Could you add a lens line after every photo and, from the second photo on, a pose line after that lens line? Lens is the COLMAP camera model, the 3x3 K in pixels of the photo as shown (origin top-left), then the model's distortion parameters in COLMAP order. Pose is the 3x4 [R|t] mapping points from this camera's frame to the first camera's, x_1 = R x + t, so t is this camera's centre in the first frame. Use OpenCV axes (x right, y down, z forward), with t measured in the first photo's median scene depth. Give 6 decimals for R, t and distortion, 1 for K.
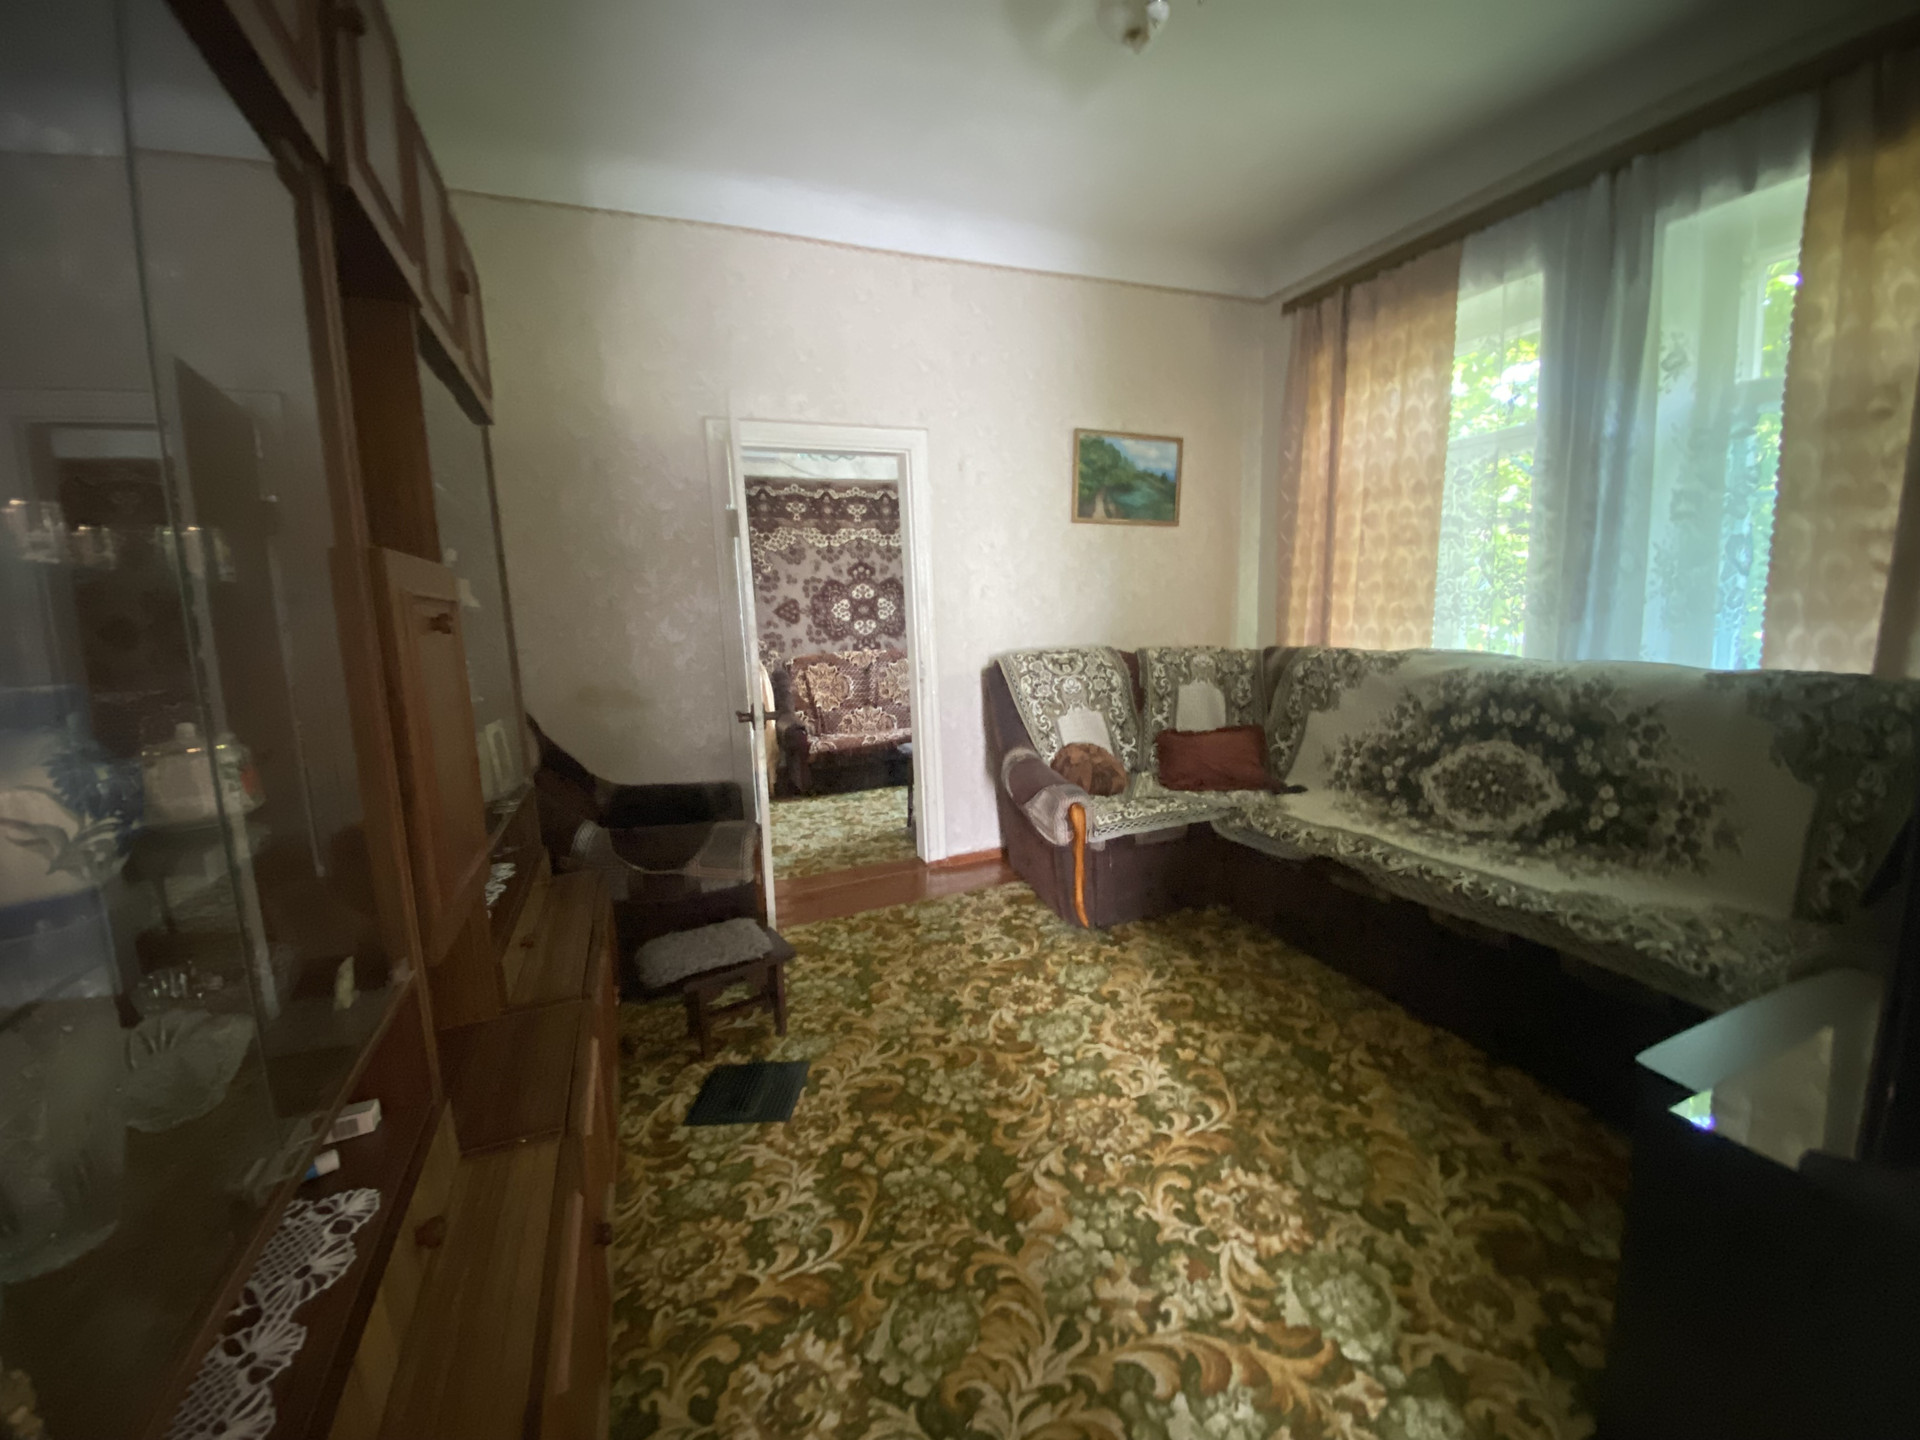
lens RADIAL K [[763.2, 0, 966.9], [0, 763.2, 714.4], [0, 0, 1]] dist [-0.000647, -0.001780]
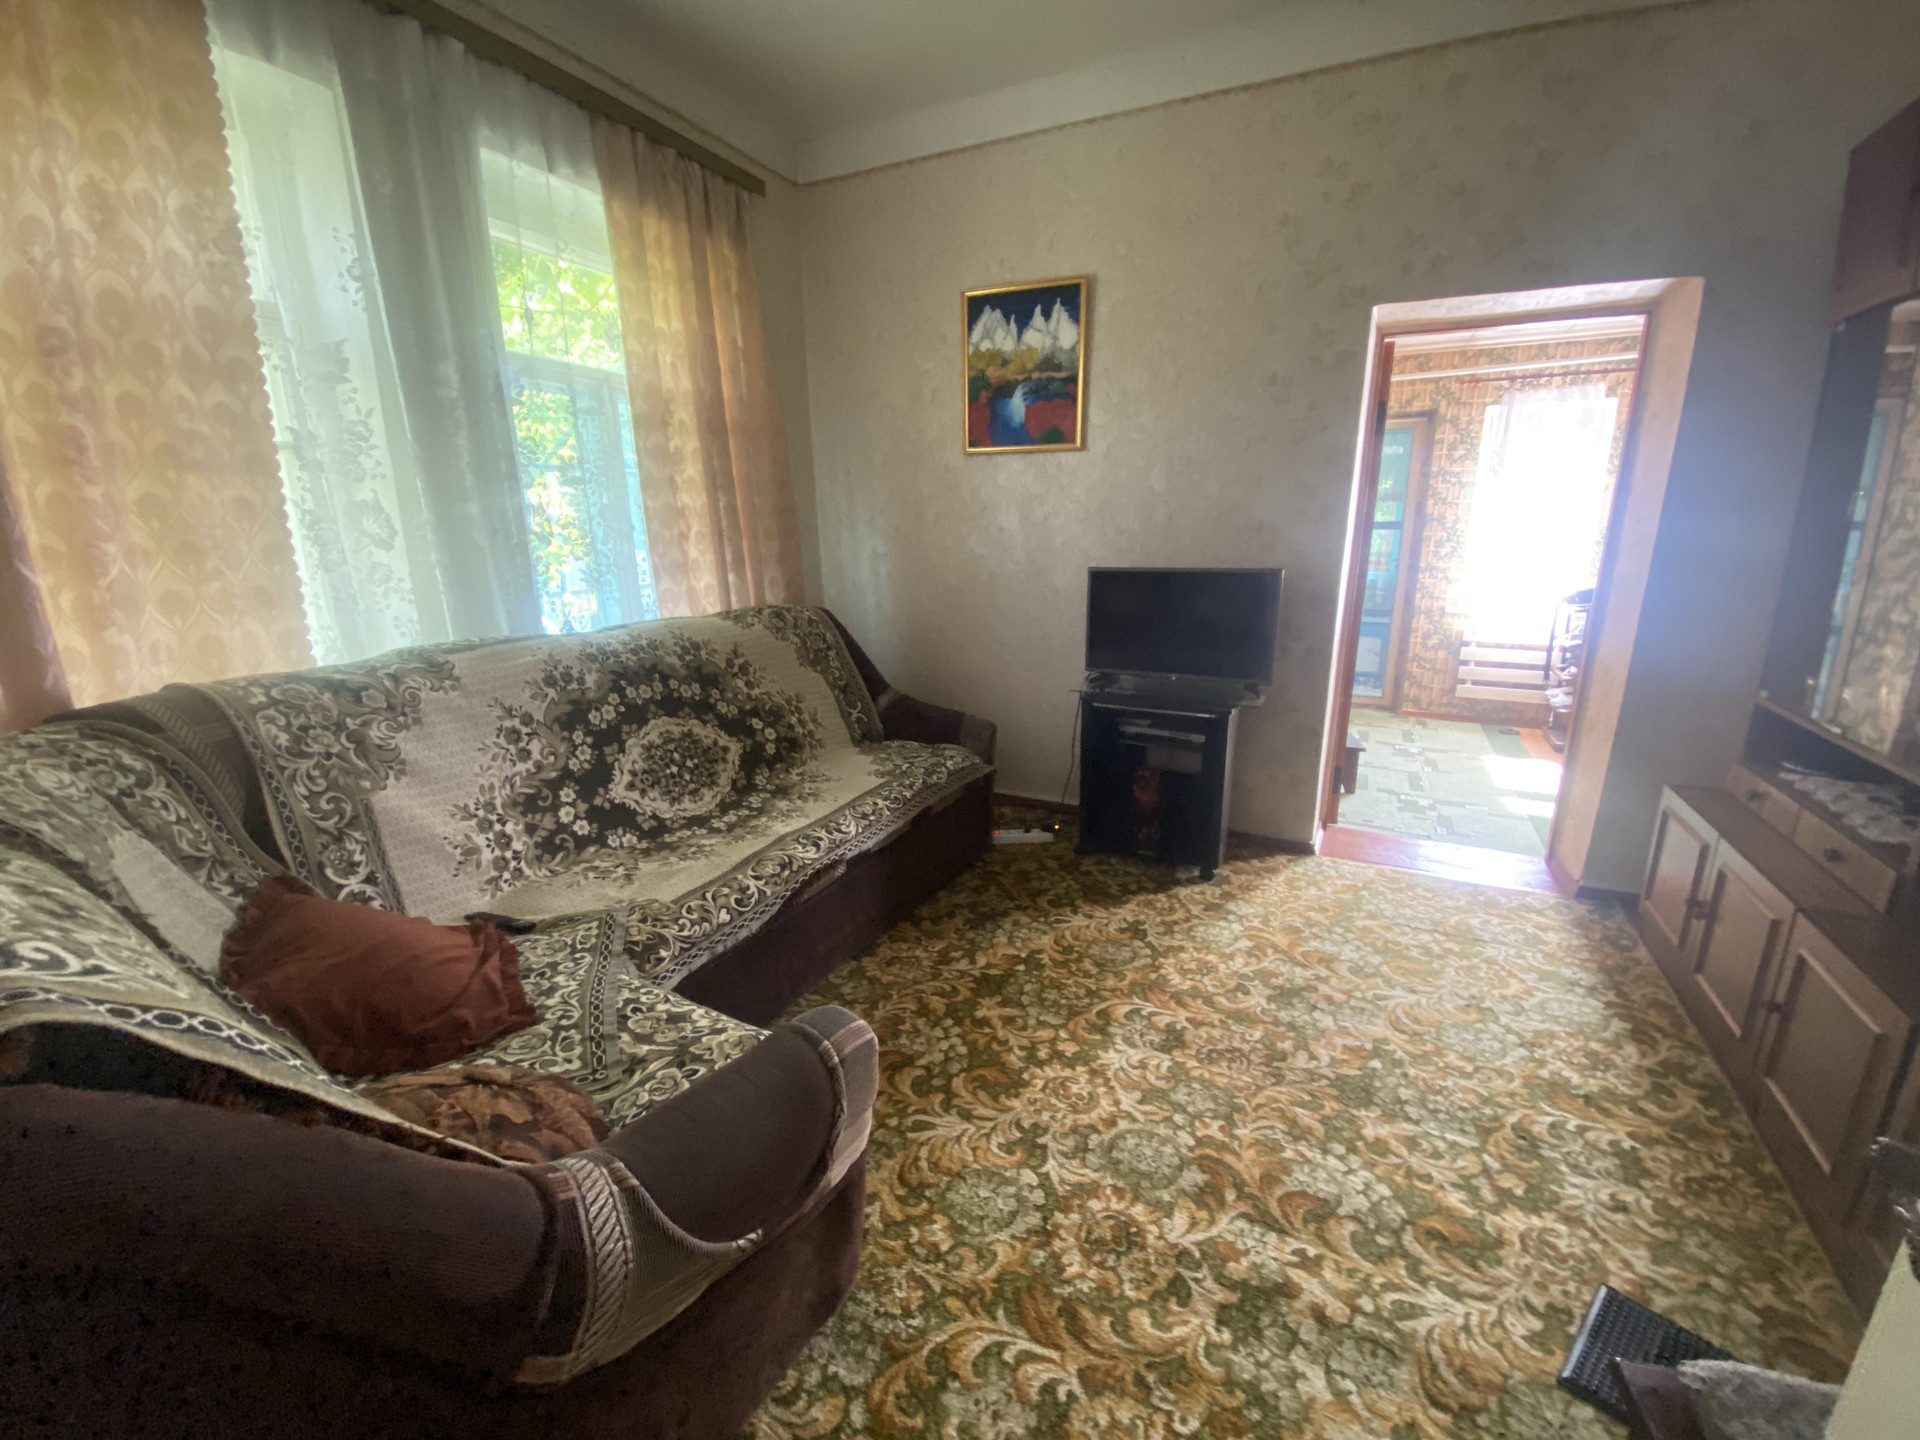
lens RADIAL K [[763.2, 0, 956.4], [0, 763.2, 717.5], [0, 0, 1]] dist [-0.000647, -0.001780]
pose [[-0.639340, -0.158810, 0.752345, -0.248711], [0.136007, 0.939655, 0.313927, -0.233648], [-0.756800, 0.303030, -0.579160, 1.434536]]
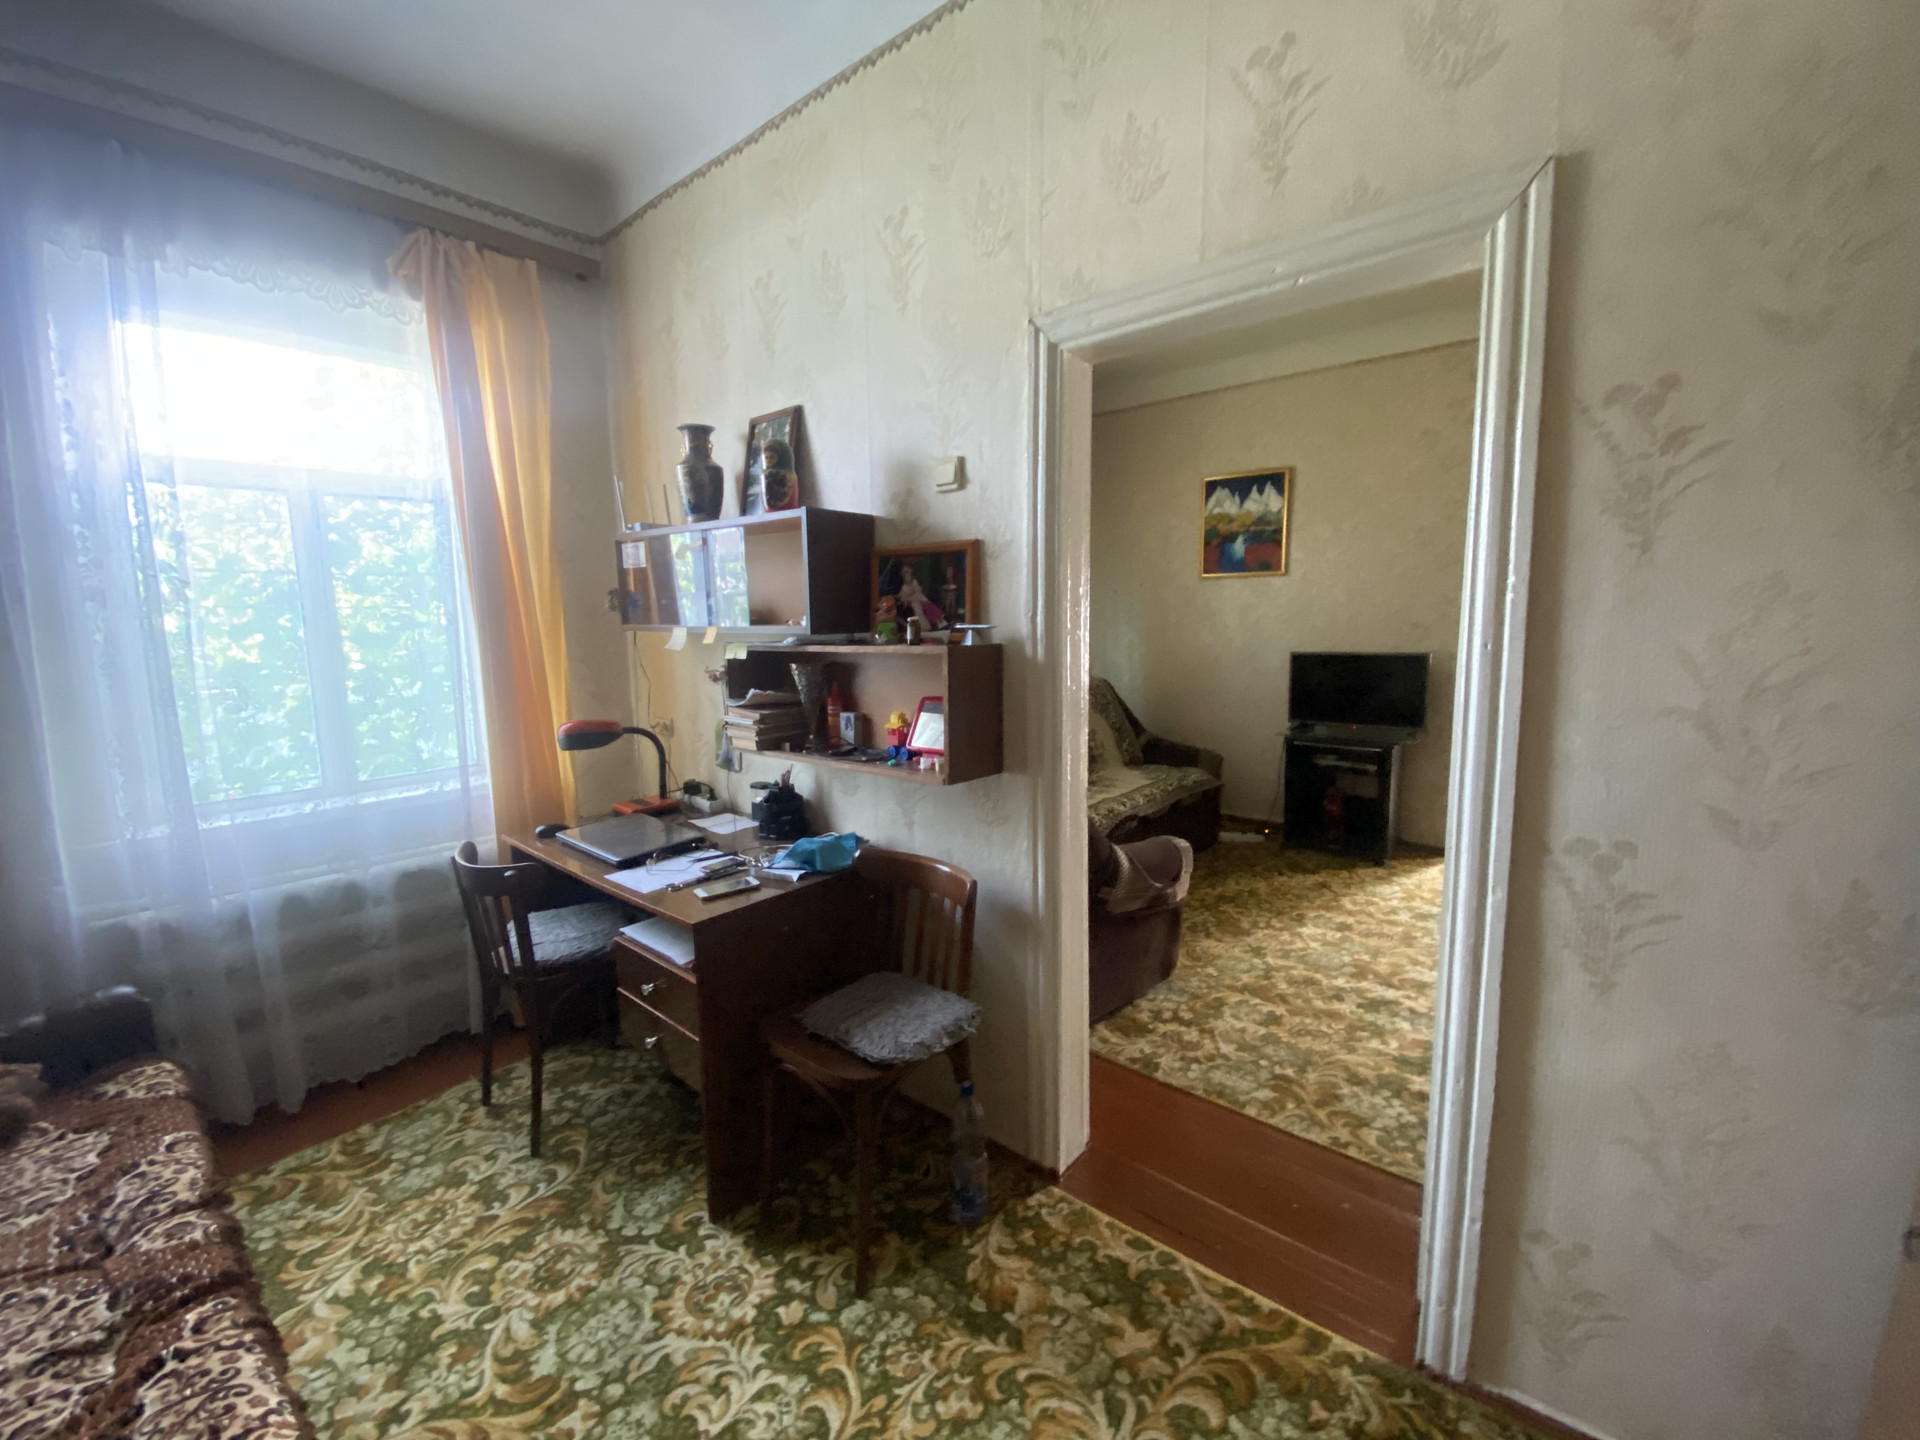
lens RADIAL K [[763.2, 0, 948.5], [0, 763.2, 705.8], [0, 0, 1]] dist [-0.000647, -0.001780]
pose [[-0.426467, -0.073272, 0.901530, -0.791191], [0.159486, 0.975005, 0.154688, -0.348180], [-0.890332, 0.209751, -0.404122, 2.052340]]
